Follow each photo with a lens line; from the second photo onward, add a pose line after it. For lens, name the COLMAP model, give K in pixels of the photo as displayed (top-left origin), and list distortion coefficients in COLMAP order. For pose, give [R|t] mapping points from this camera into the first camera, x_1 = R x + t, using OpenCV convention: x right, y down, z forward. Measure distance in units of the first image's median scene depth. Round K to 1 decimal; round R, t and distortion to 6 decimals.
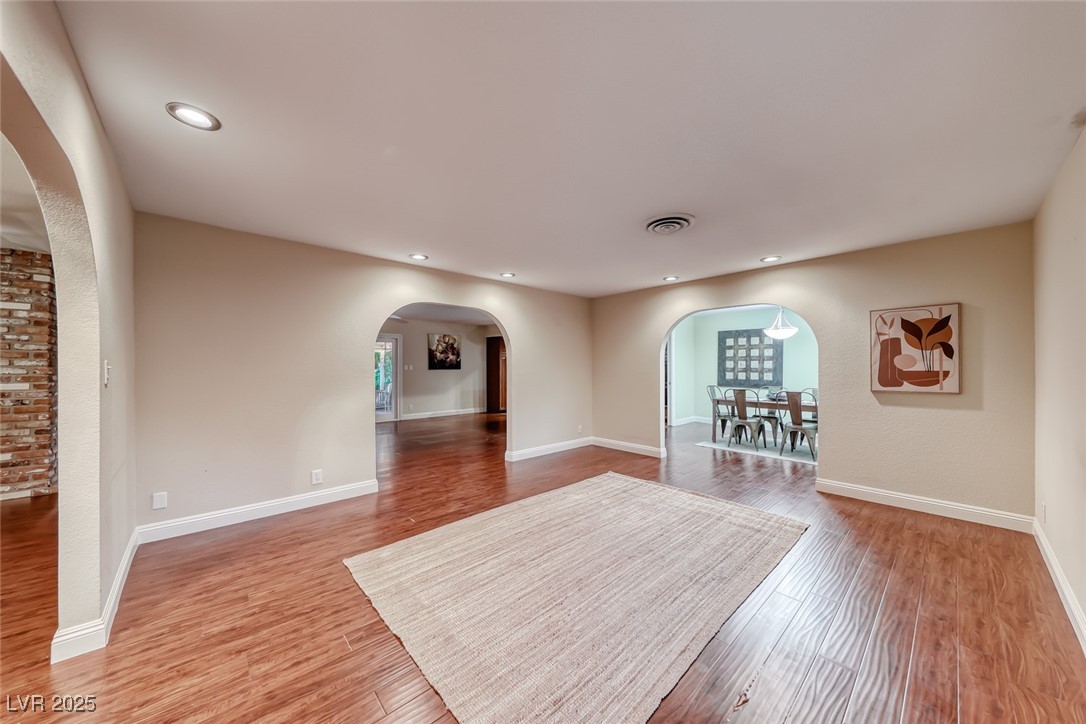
lens RADIAL K [[367.7, 0, 532.7], [0, 367.7, 364.5], [0, 0, 1]] dist [0.007273, -0.000124]
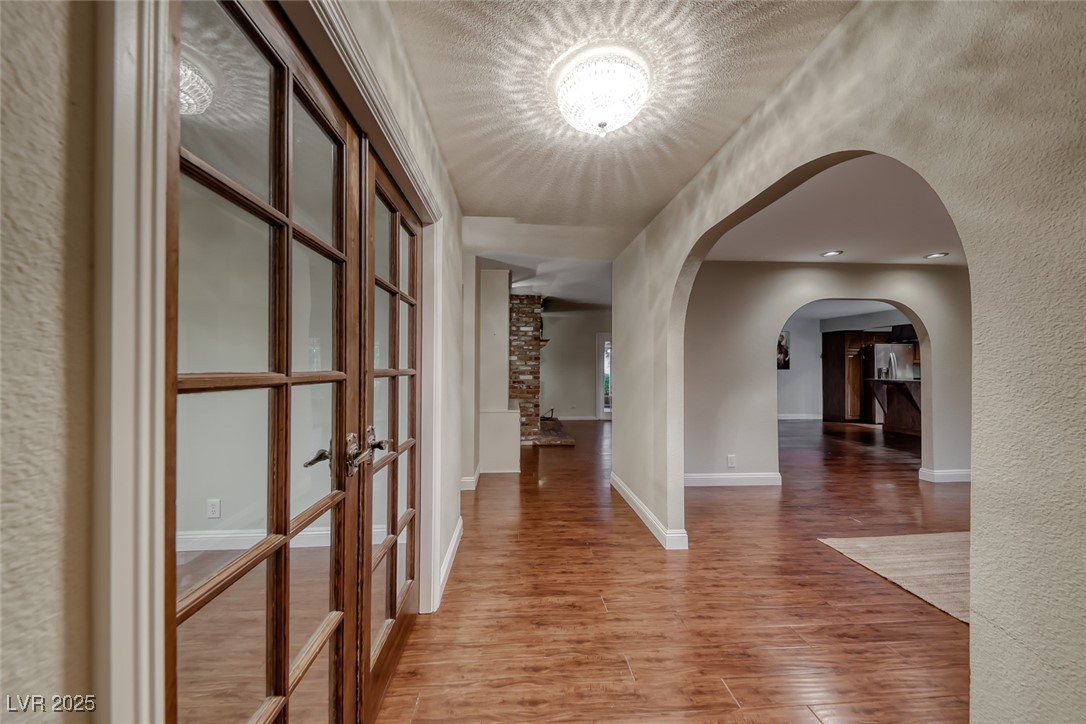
lens RADIAL K [[373.6, 0, 537.2], [0, 373.6, 363.5], [0, 0, 1]] dist [0.001878, -0.000107]
pose [[0.788920, -0.002152, -0.614492, -0.328870], [0.000400, 0.999995, -0.002988, 0.002518], [0.614495, 0.002112, 0.788918, -0.276607]]
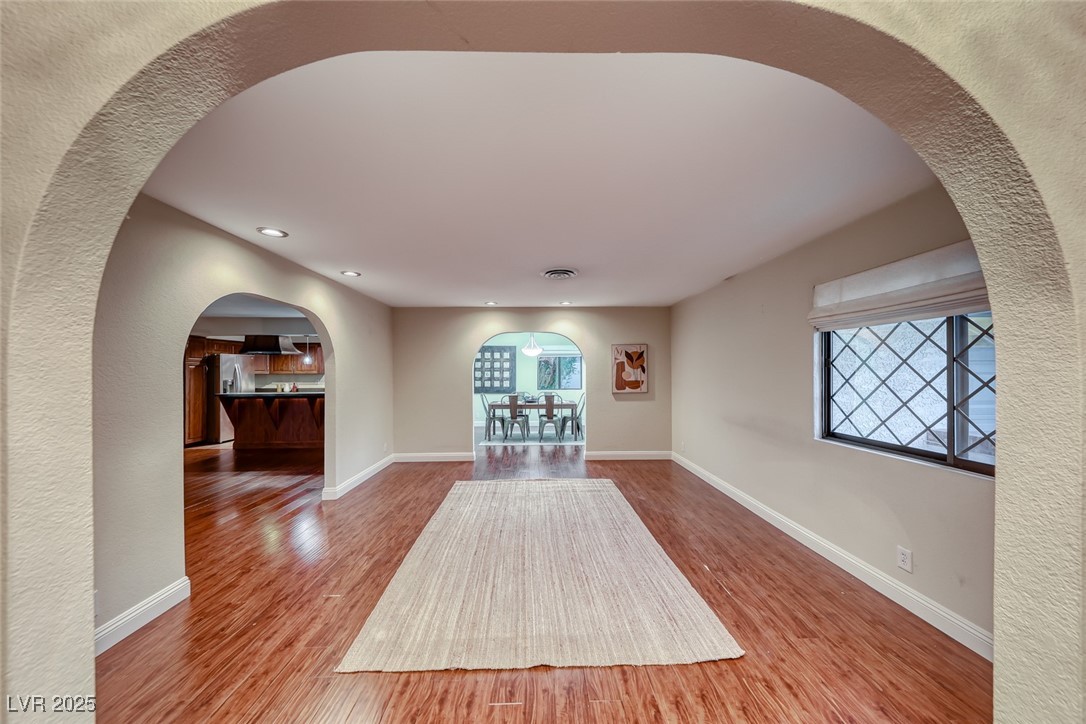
lens RADIAL K [[373.6, 0, 537.2], [0, 373.6, 363.5], [0, 0, 1]] dist [0.001878, -0.000107]
pose [[0.647766, 0.012479, 0.761737, -0.550912], [0.001586, 0.999842, -0.017729, -0.029275], [-0.761838, 0.012692, 0.647643, 0.161651]]
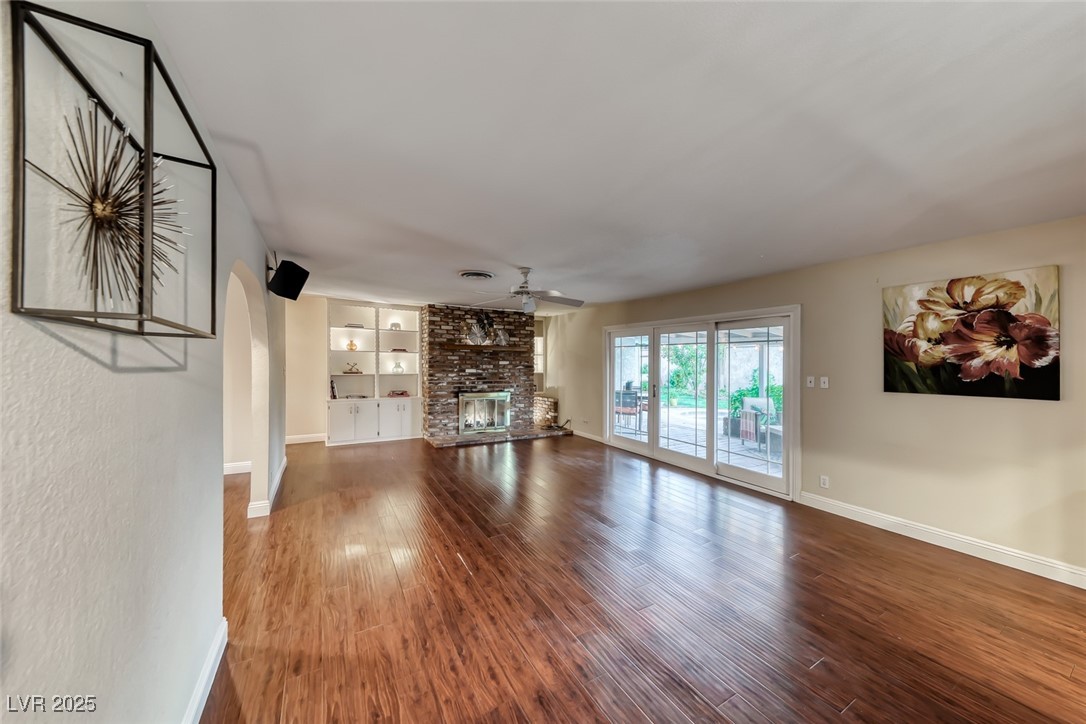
lens RADIAL K [[373.6, 0, 537.2], [0, 373.6, 363.5], [0, 0, 1]] dist [0.001878, -0.000107]
pose [[-0.200425, 0.002347, -0.979706, 0.334590], [-0.003588, 0.999989, 0.003130, -0.031978], [0.979702, 0.004143, -0.200415, 1.928256]]
